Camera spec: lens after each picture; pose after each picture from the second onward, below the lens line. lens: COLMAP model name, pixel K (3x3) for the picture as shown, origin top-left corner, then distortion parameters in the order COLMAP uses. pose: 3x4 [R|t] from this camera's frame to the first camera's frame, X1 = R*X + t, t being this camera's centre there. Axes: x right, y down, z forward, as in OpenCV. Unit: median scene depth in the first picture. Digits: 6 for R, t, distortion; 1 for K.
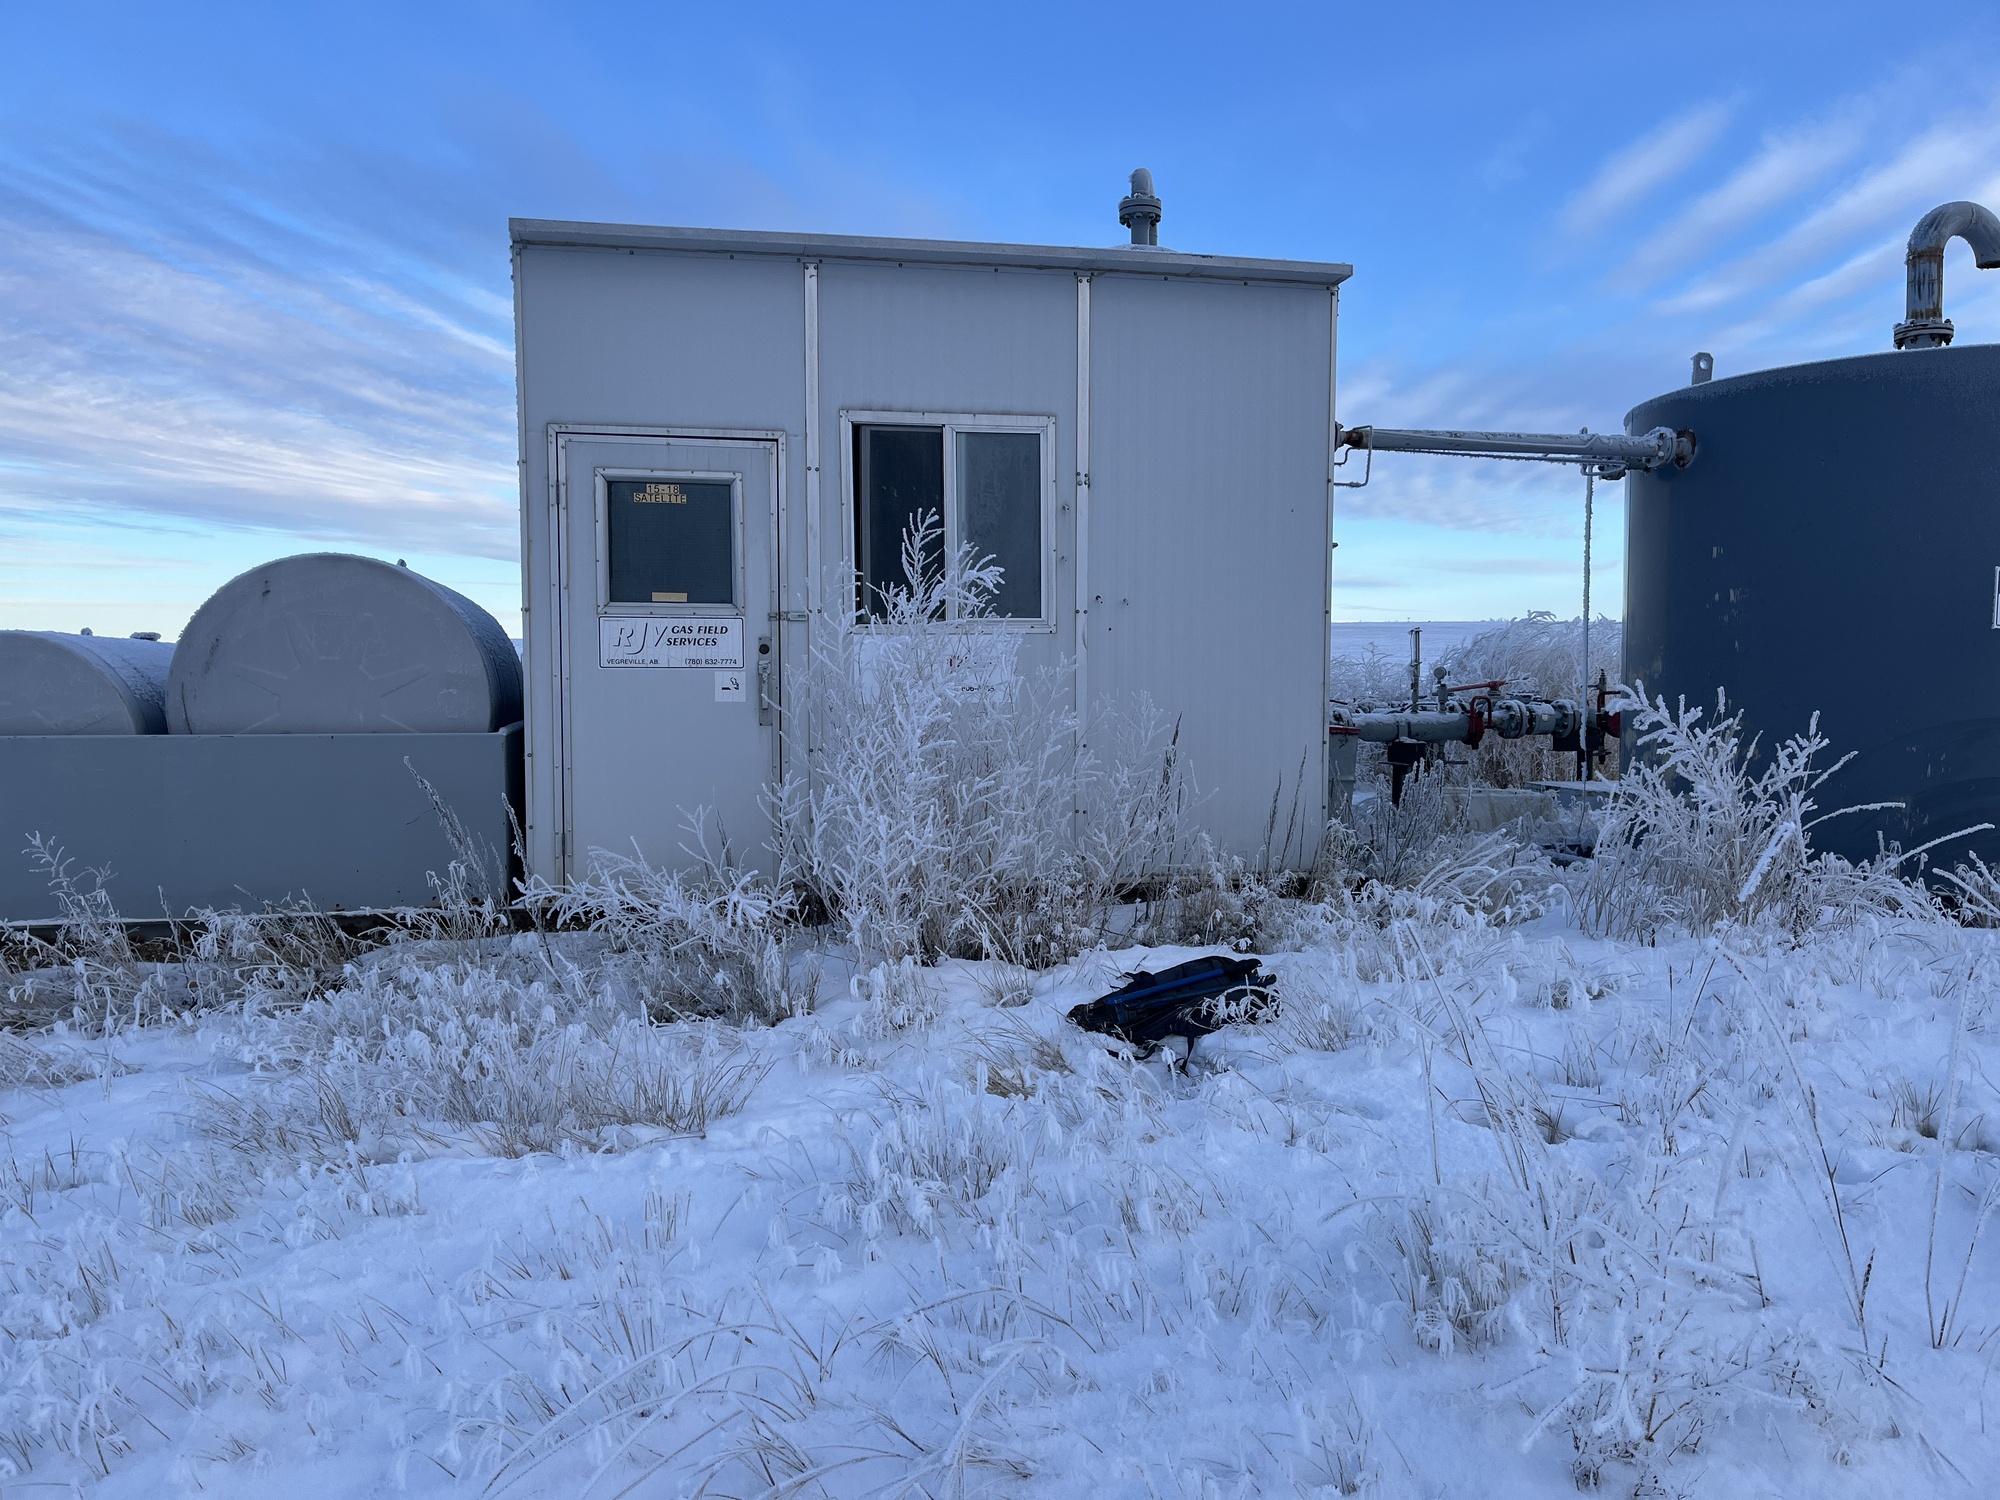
lens RADIAL K [[1496.7, 0, 992.5], [0, 1496.7, 781.8], [0, 0, 1]] dist [0.037773, -0.045267]
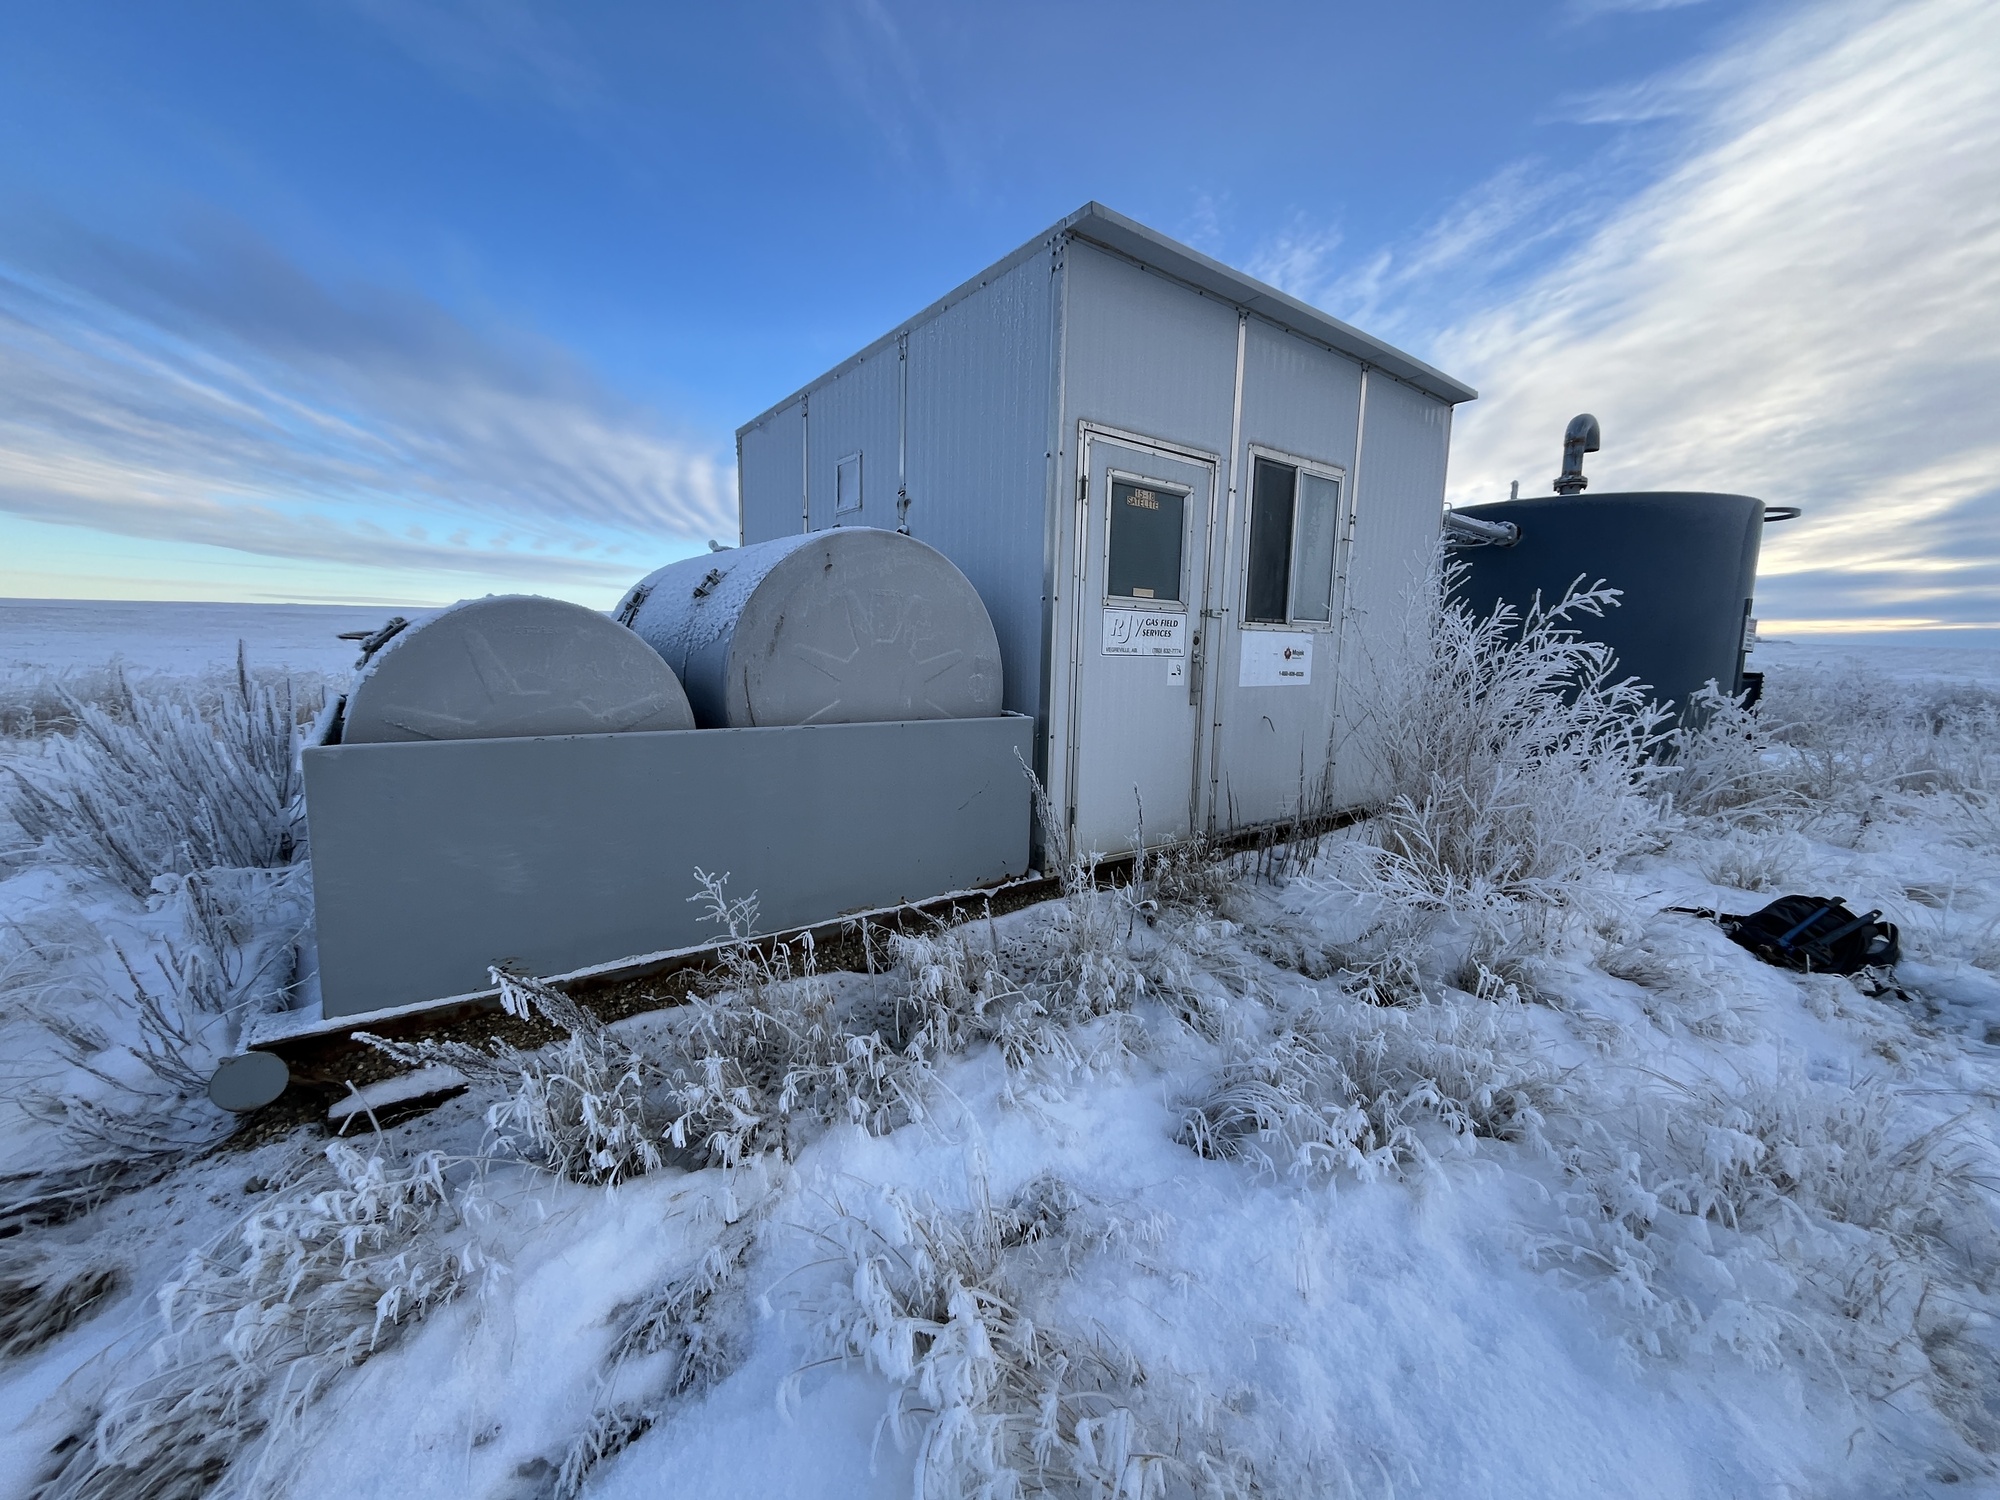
lens RADIAL K [[781.1, 0, 1000.0], [0, 781.1, 750.0], [0, 0, 1]] dist [-0.002132, -0.000268]
pose [[0.910004, -0.035540, 0.413072, -0.554187], [0.015262, 0.998515, 0.052290, -0.037273], [-0.414317, -0.041280, 0.909196, 0.501703]]
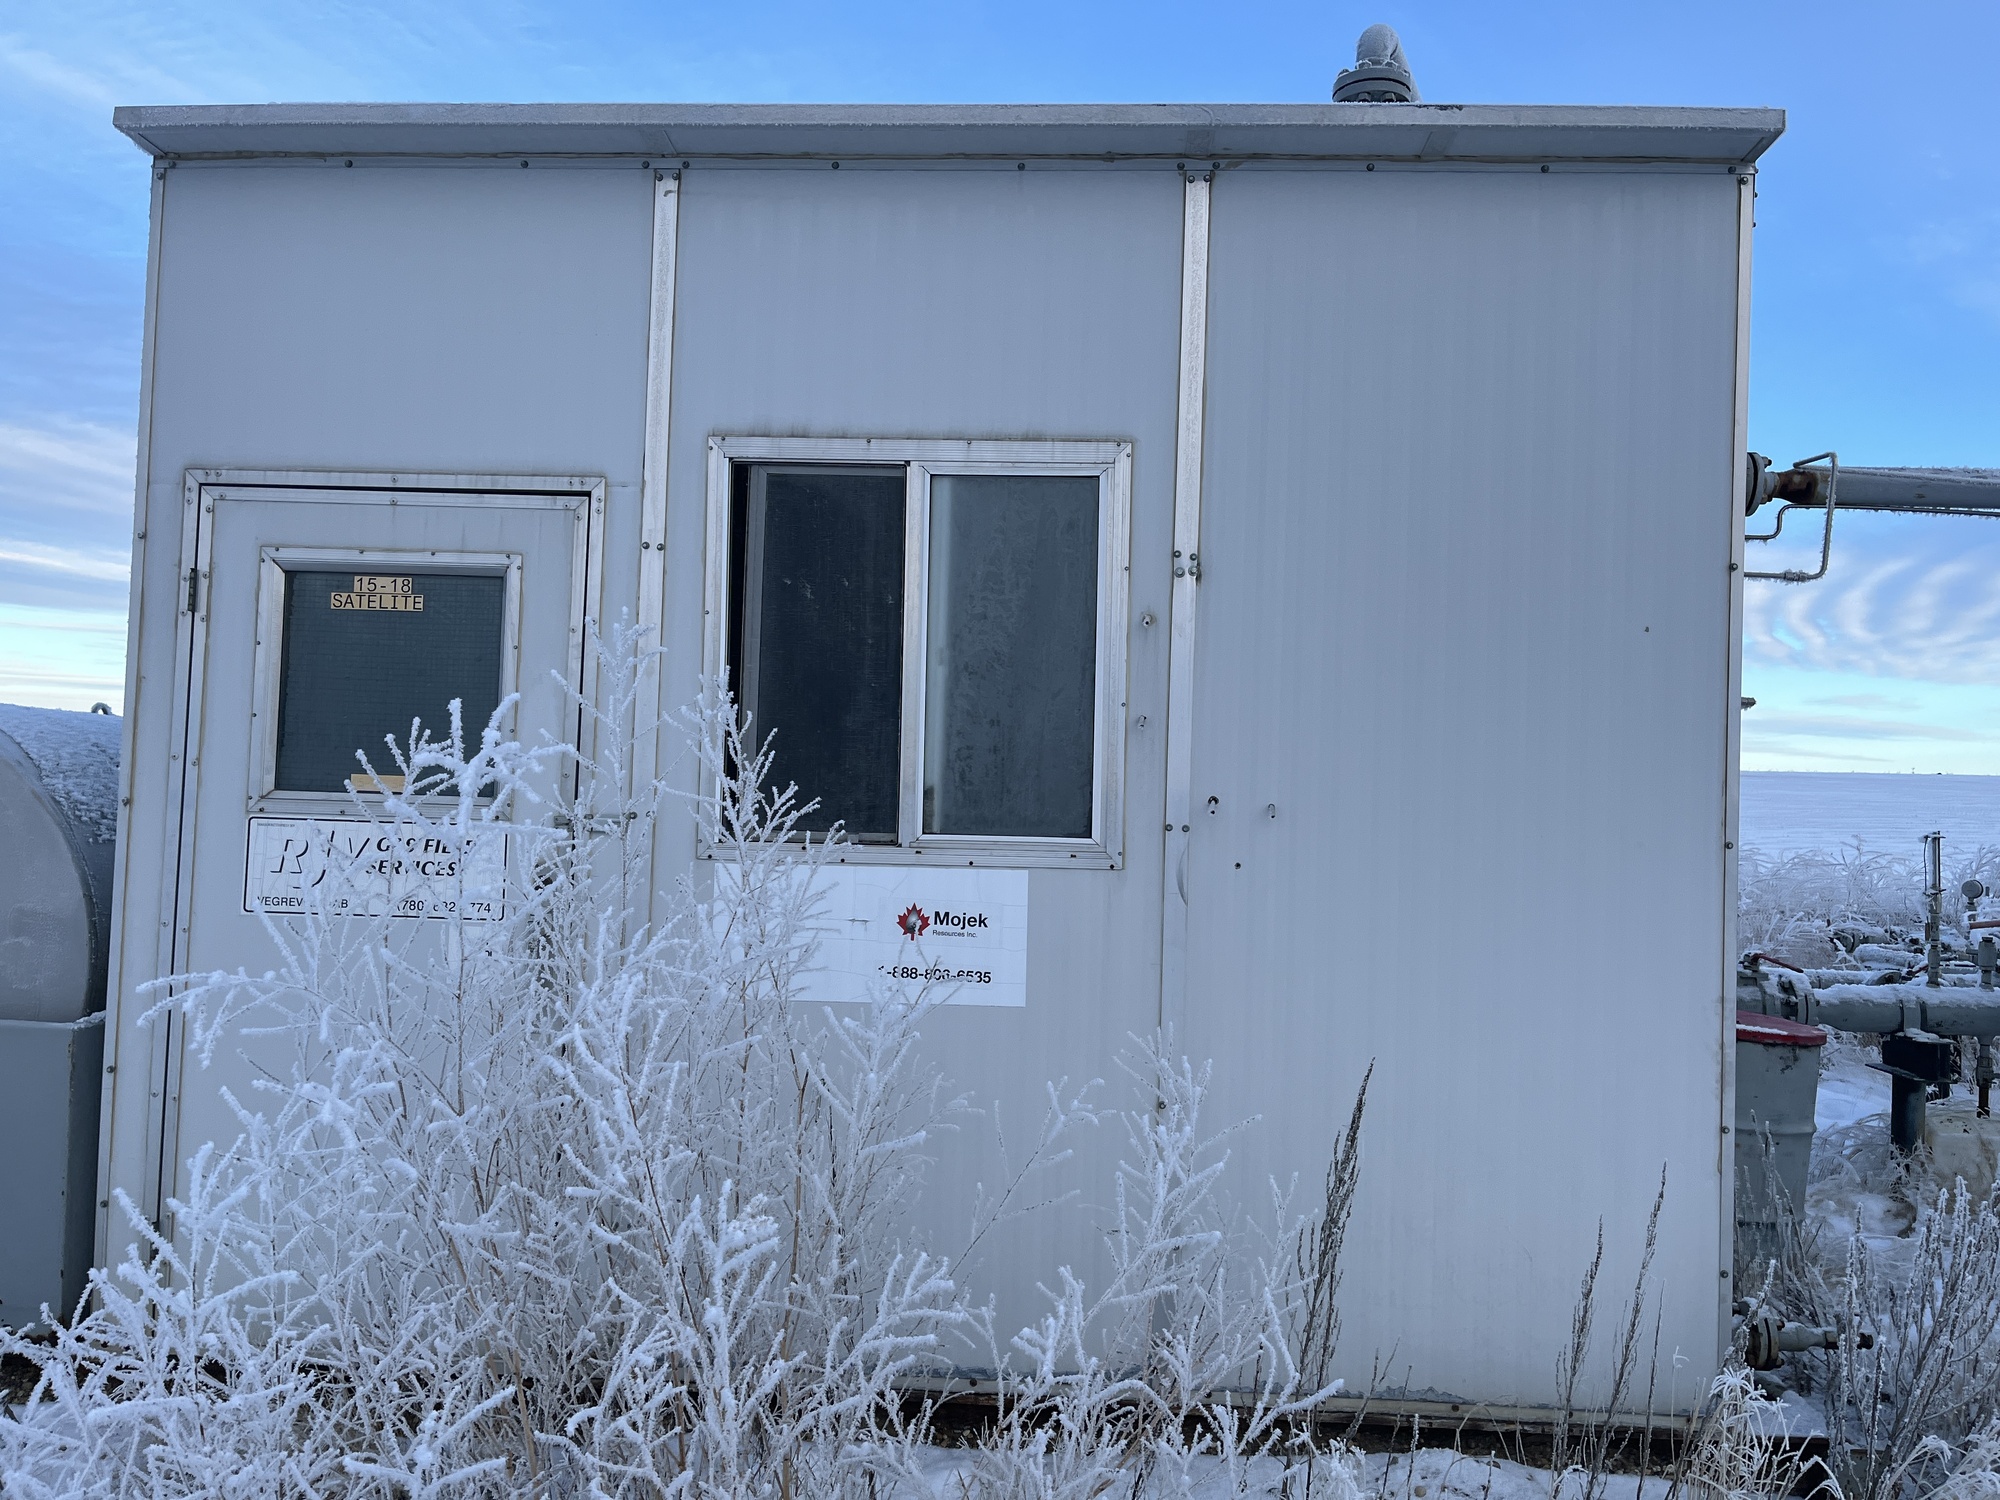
lens RADIAL K [[1546.6, 0, 1006.6], [0, 1546.6, 750.1], [0, 0, 1]] dist [0.009700, 0.002640]
pose [[0.965840, 0.023809, -0.258041, 0.141432], [-0.051075, 0.993728, -0.099481, -0.090376], [0.254054, 0.109263, 0.960999, 0.518937]]
